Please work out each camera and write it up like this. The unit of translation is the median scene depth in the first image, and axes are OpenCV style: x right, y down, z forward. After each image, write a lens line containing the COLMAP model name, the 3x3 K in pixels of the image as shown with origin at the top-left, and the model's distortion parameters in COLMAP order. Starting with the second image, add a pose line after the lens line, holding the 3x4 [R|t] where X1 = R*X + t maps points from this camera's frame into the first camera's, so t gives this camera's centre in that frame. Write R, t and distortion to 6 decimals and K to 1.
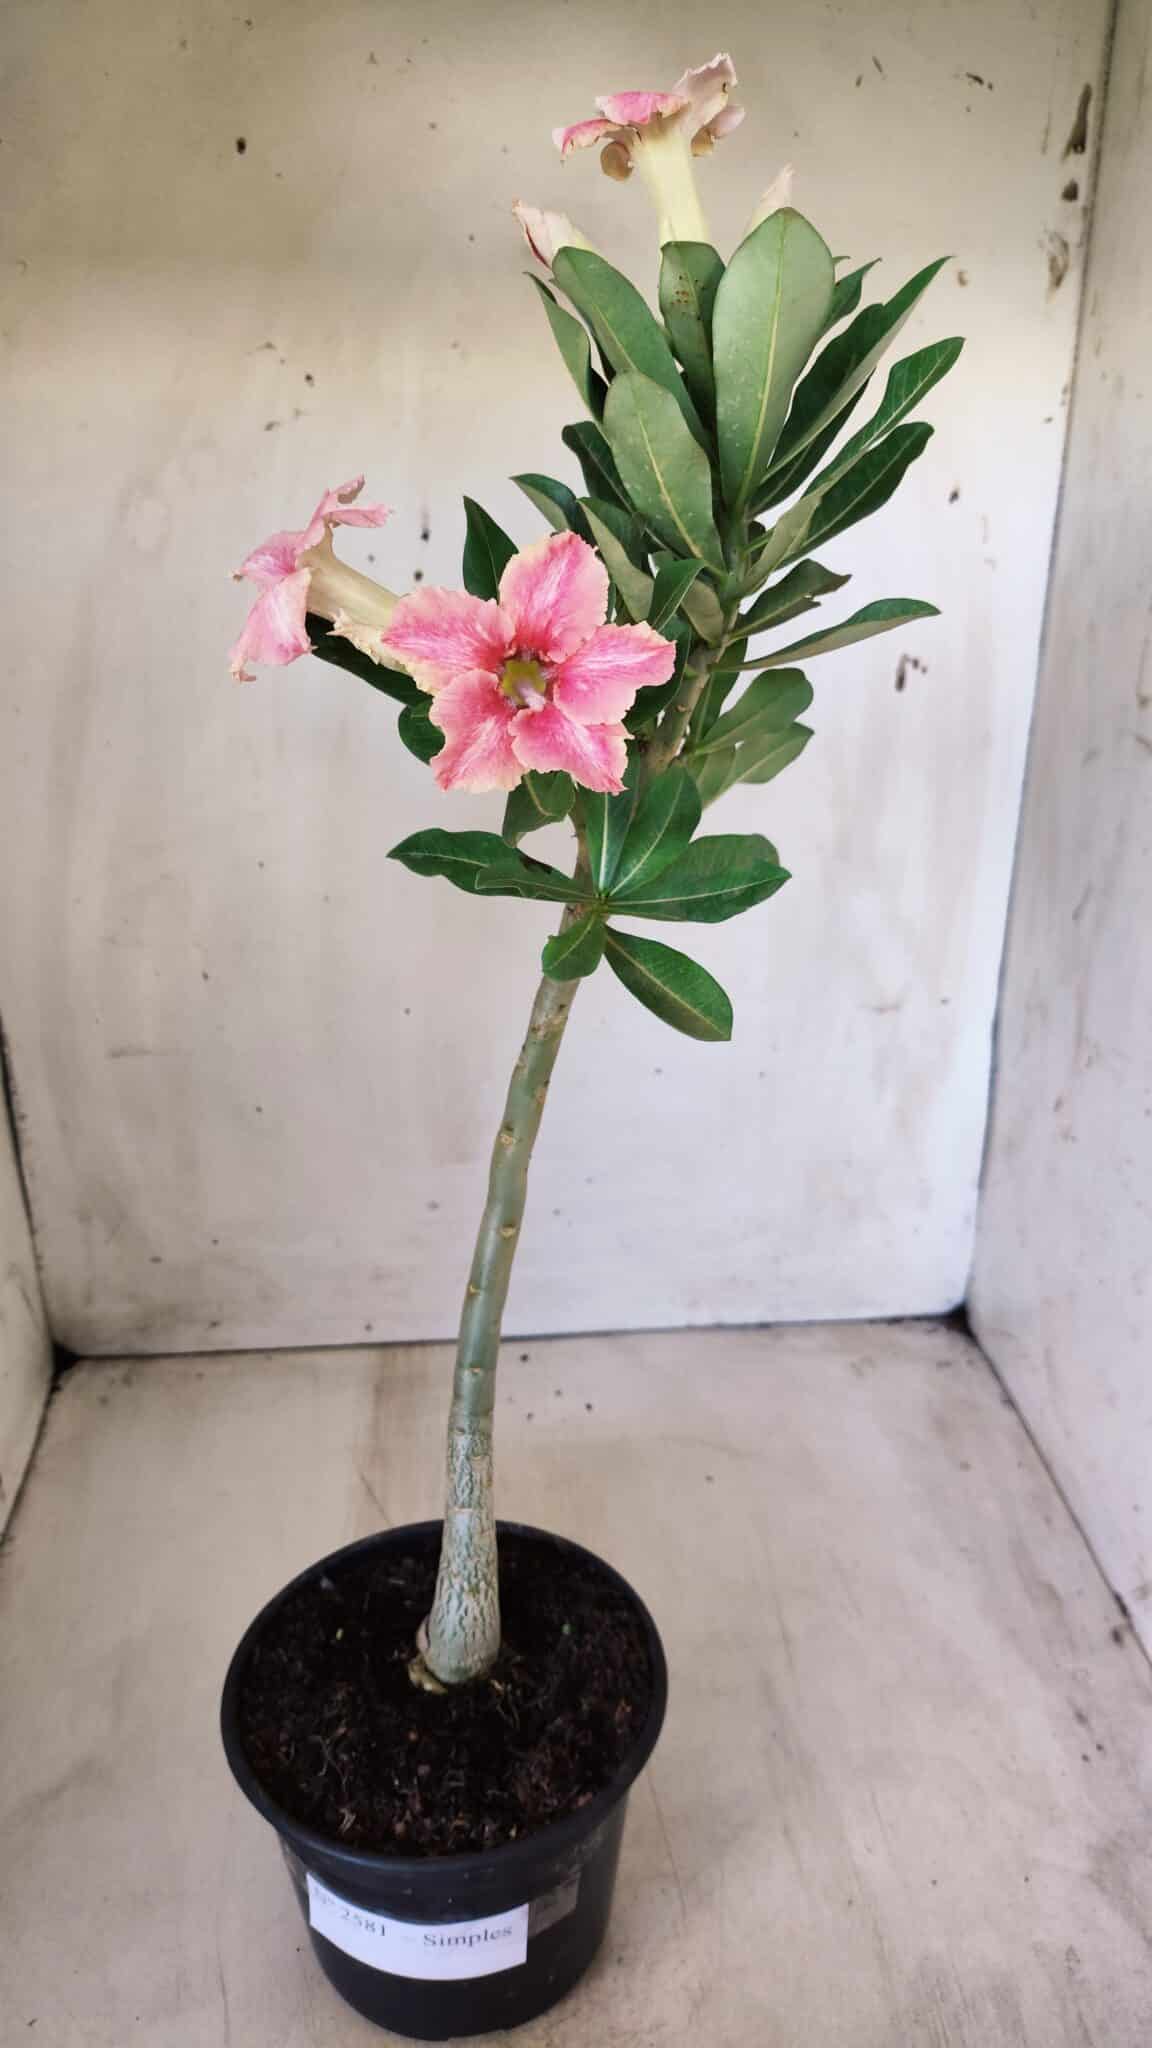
lens RADIAL K [[1530.0, 0, 599.5], [0, 1530.0, 1026.5], [0, 0, 1]] dist [0.055374, -0.106039]
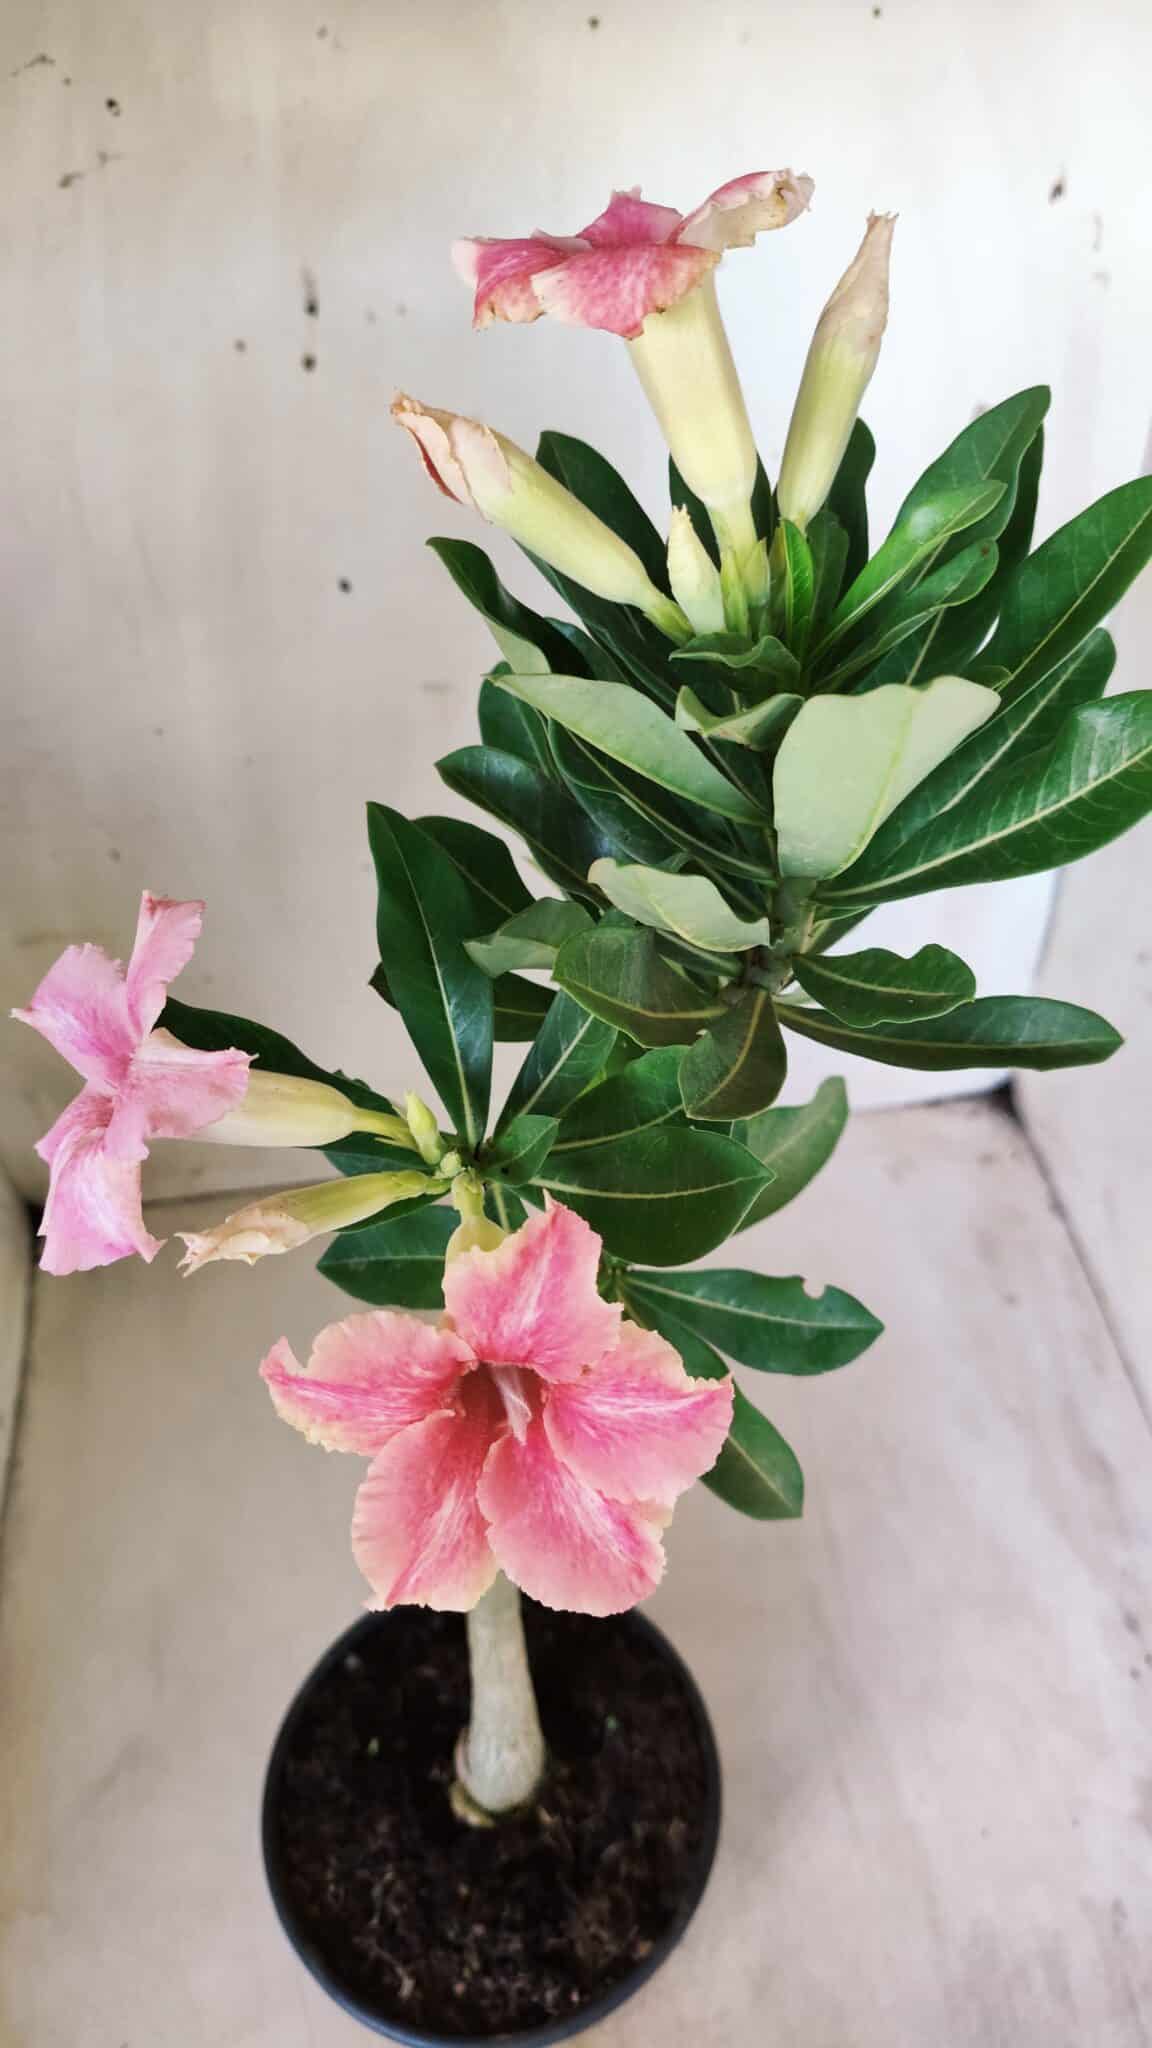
lens RADIAL K [[1530.0, 0, 604.4], [0, 1530.0, 980.5], [0, 0, 1]] dist [0.055374, -0.106039]
pose [[0.998047, -0.062315, -0.004409, 0.006117], [0.059368, 0.924154, 0.377379, -0.384520], [-0.019441, -0.376903, 0.926049, 0.290866]]
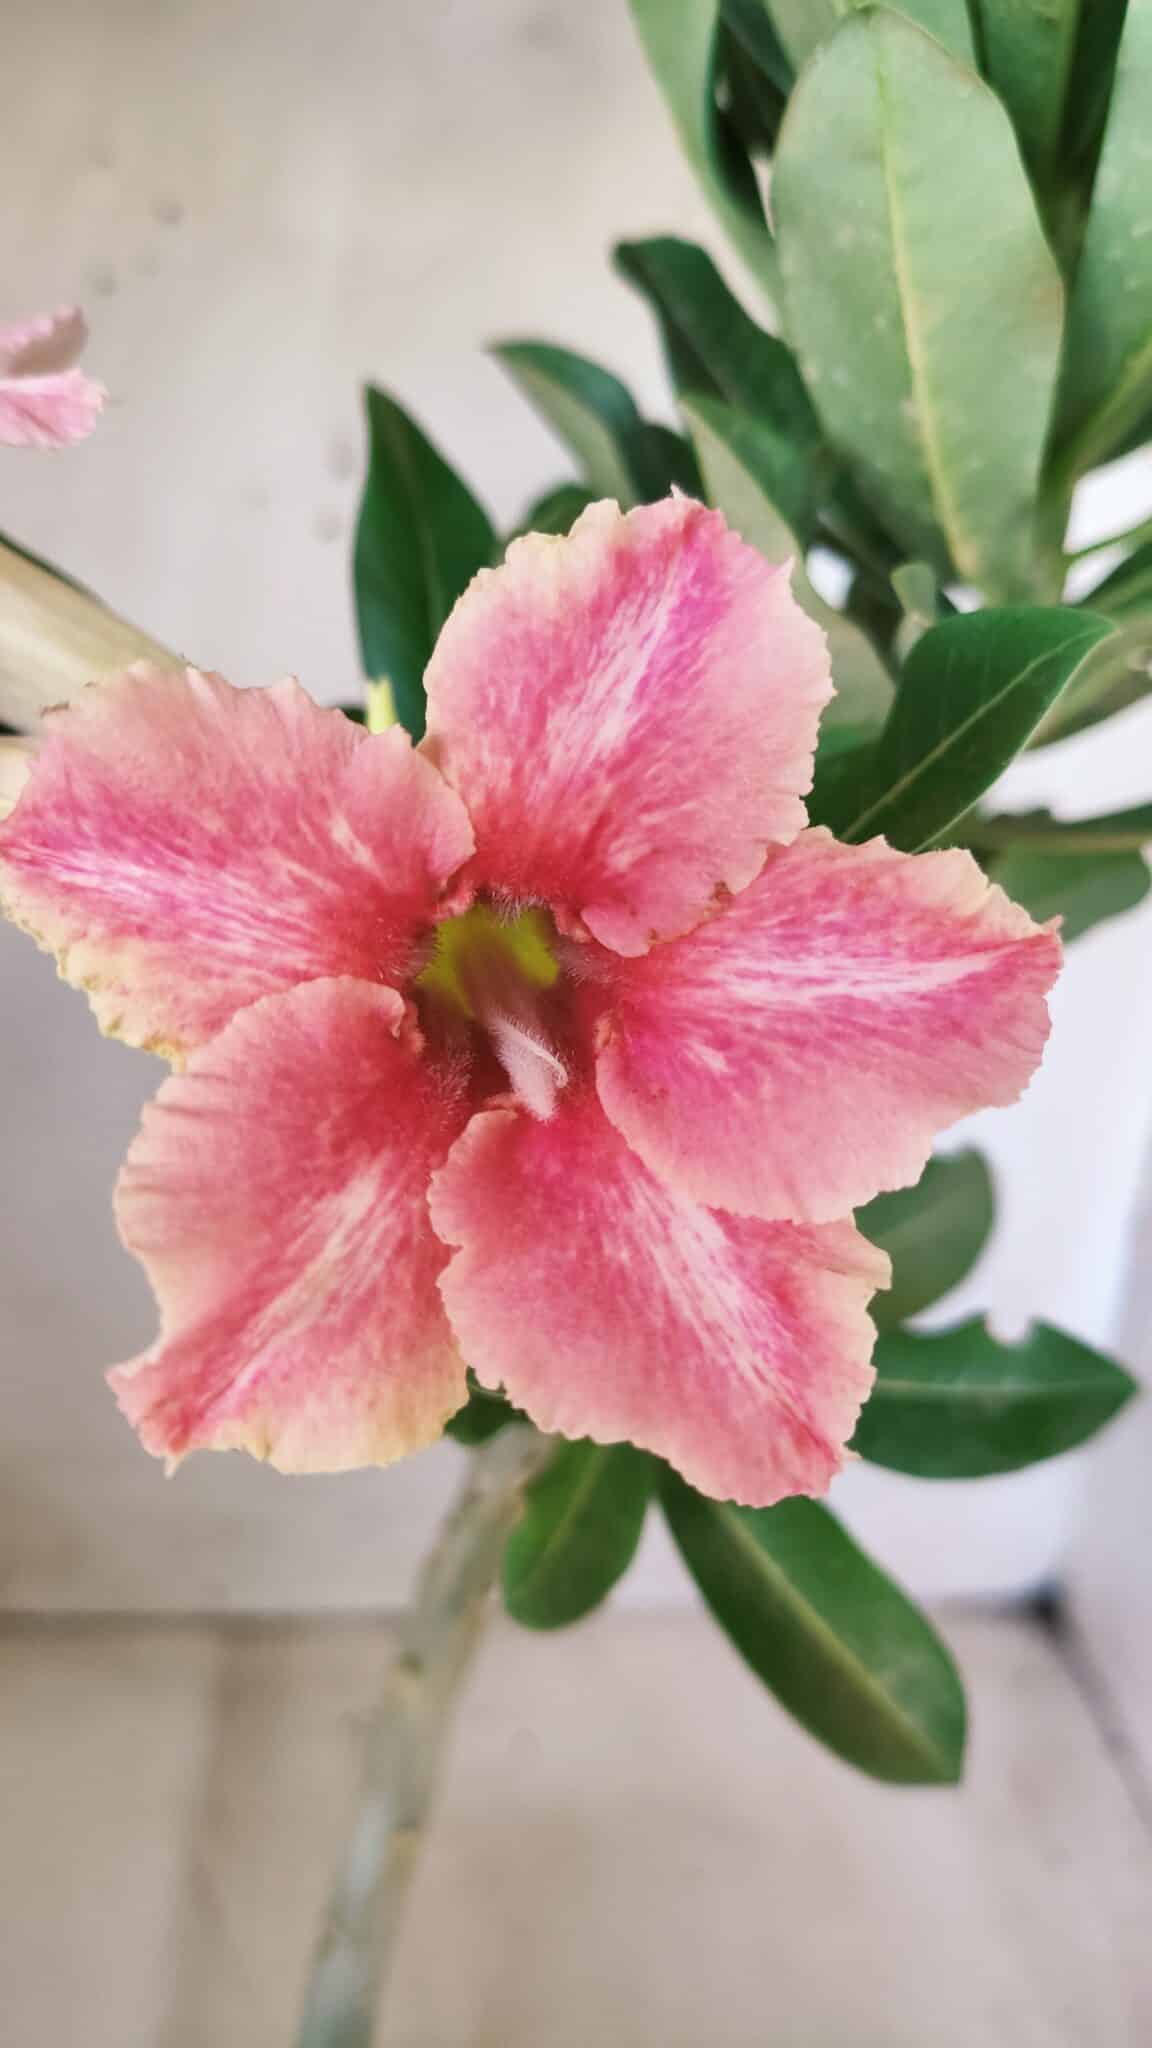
lens RADIAL K [[1530.0, 0, 564.1], [0, 1530.0, 1048.0], [0, 0, 1]] dist [0.055374, -0.106039]
pose [[0.998655, 0.050741, 0.010692, -0.024160], [-0.051032, 0.998275, 0.029037, -0.139565], [-0.009200, -0.029543, 0.999521, 0.439105]]
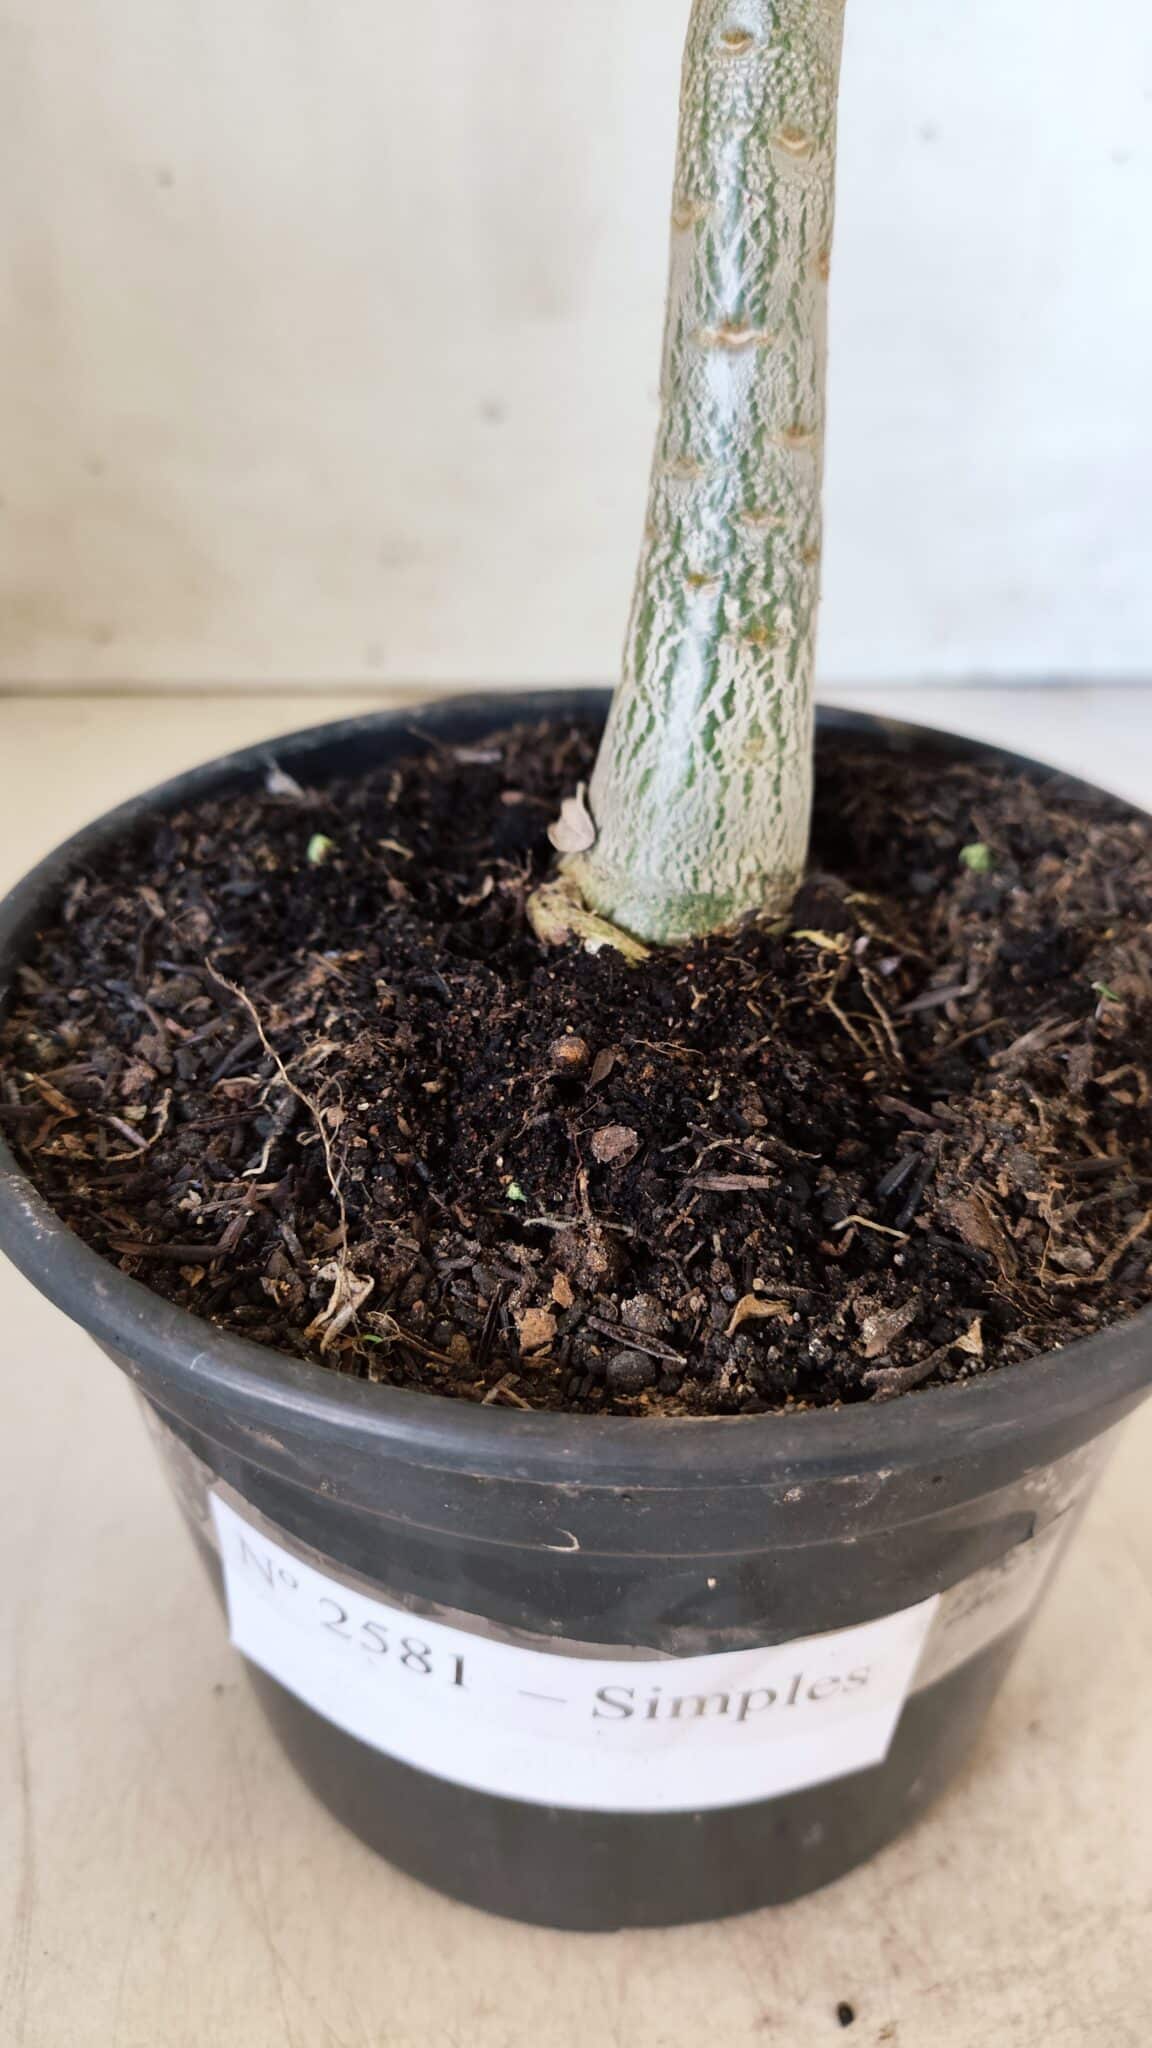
lens RADIAL K [[1530.0, 0, 603.7], [0, 1530.0, 1021.8], [0, 0, 1]] dist [0.055374, -0.106039]
pose [[0.999734, 0.021766, 0.007600, -0.105533], [-0.022741, 0.985175, 0.170036, 0.367766], [-0.003787, -0.170164, 0.985409, 0.647859]]
